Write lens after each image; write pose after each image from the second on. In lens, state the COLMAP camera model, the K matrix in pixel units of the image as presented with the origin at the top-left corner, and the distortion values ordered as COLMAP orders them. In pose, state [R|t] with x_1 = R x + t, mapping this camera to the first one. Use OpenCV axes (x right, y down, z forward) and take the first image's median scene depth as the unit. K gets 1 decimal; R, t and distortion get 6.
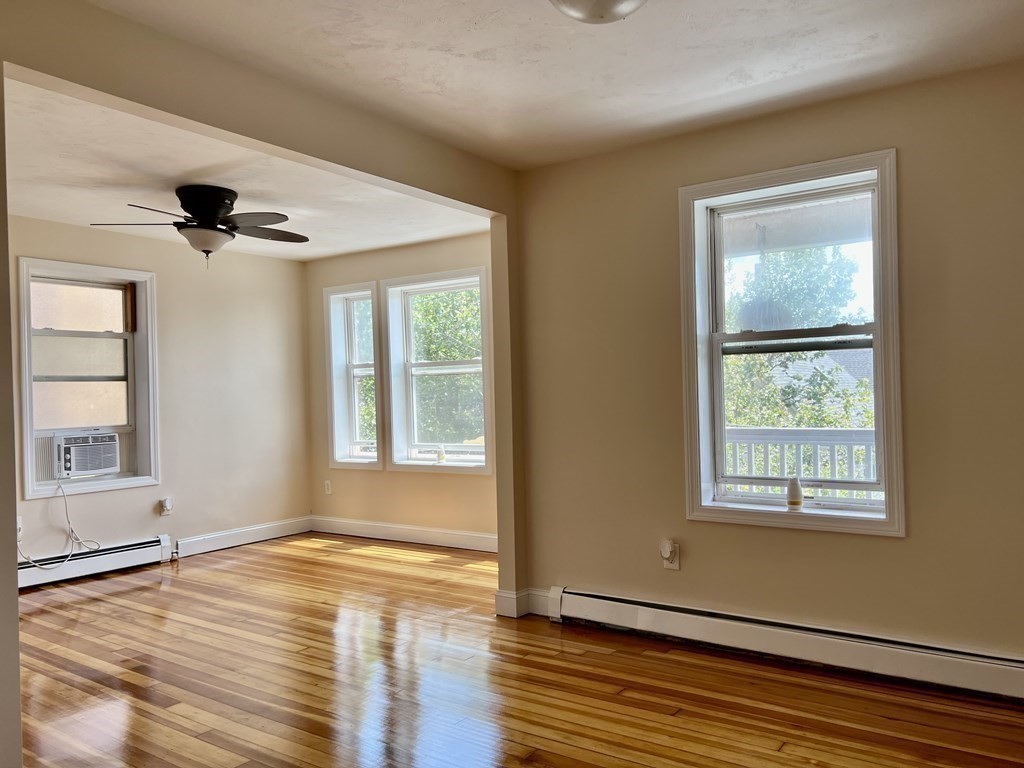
lens RADIAL K [[774.3, 0, 512.0], [0, 774.3, 384.0], [0, 0, 1]] dist [0.002245, 0.000098]
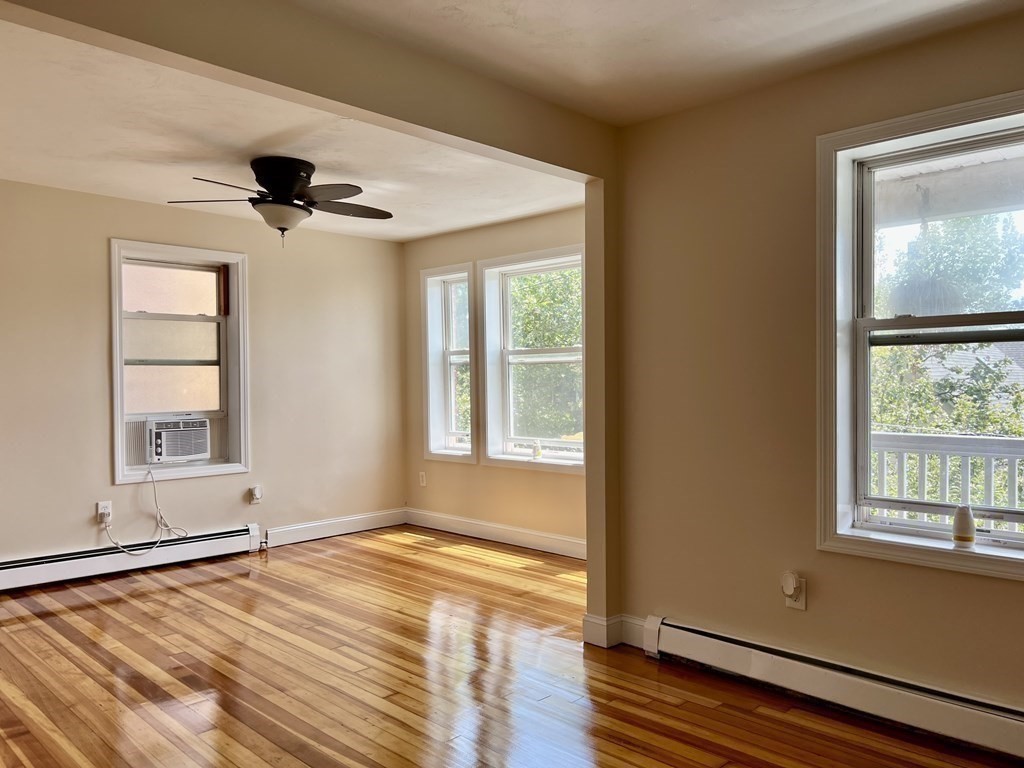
lens RADIAL K [[770.3, 0, 503.7], [0, 770.3, 387.3], [0, 0, 1]] dist [0.027536, -0.038646]
pose [[0.985290, 0.018935, -0.169840, 0.026493], [-0.014976, 0.999586, 0.024565, -0.006332], [0.170235, -0.021660, 0.985165, 0.107971]]
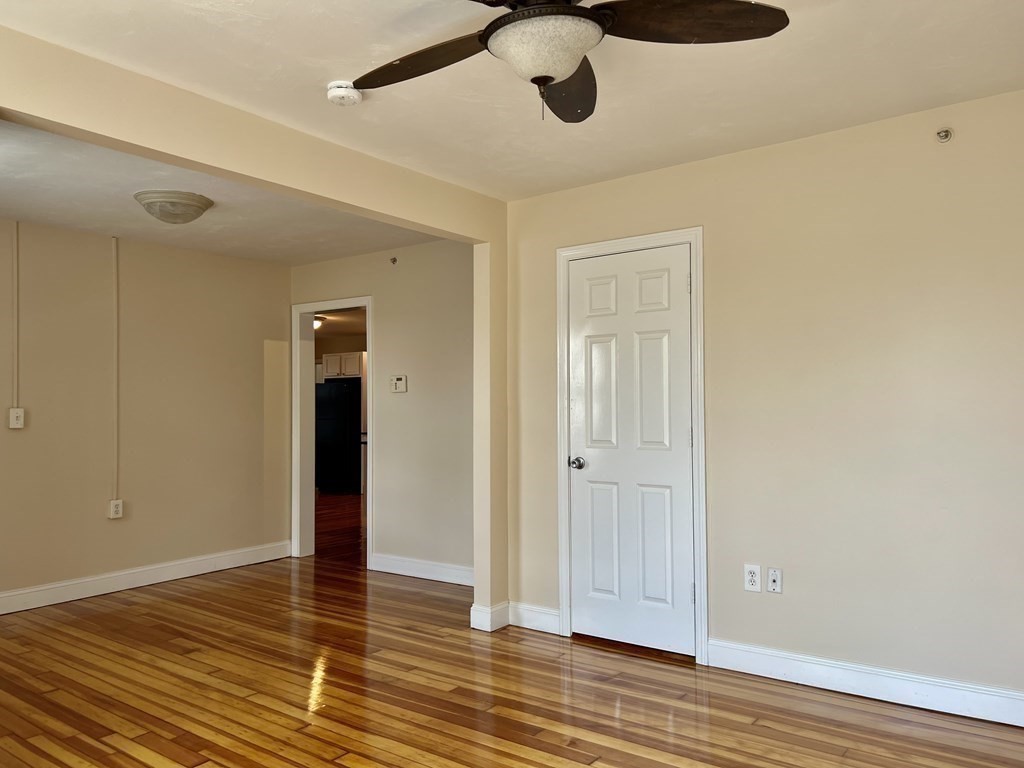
lens RADIAL K [[770.3, 0, 503.7], [0, 770.3, 387.3], [0, 0, 1]] dist [0.027536, -0.038646]
pose [[-0.998696, 0.031101, 0.040492, -0.330332], [0.029642, 0.998907, -0.036149, 0.015310], [-0.041572, -0.034902, -0.998526, 1.235350]]
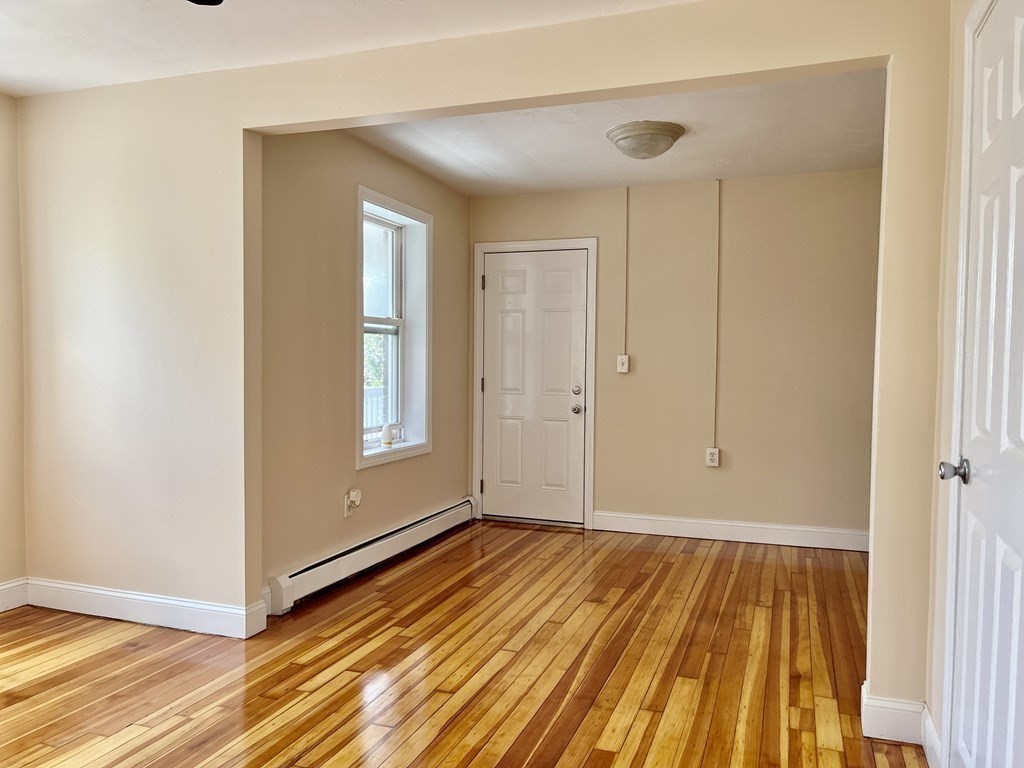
lens RADIAL K [[771.7, 0, 511.8], [0, 771.7, 385.9], [0, 0, 1]] dist [0.075747, -0.104618]
pose [[-0.252618, -0.011120, 0.967502, -0.681668], [-0.011957, 0.999893, 0.008371, 0.024986], [-0.967492, -0.009453, -0.252724, 0.755228]]
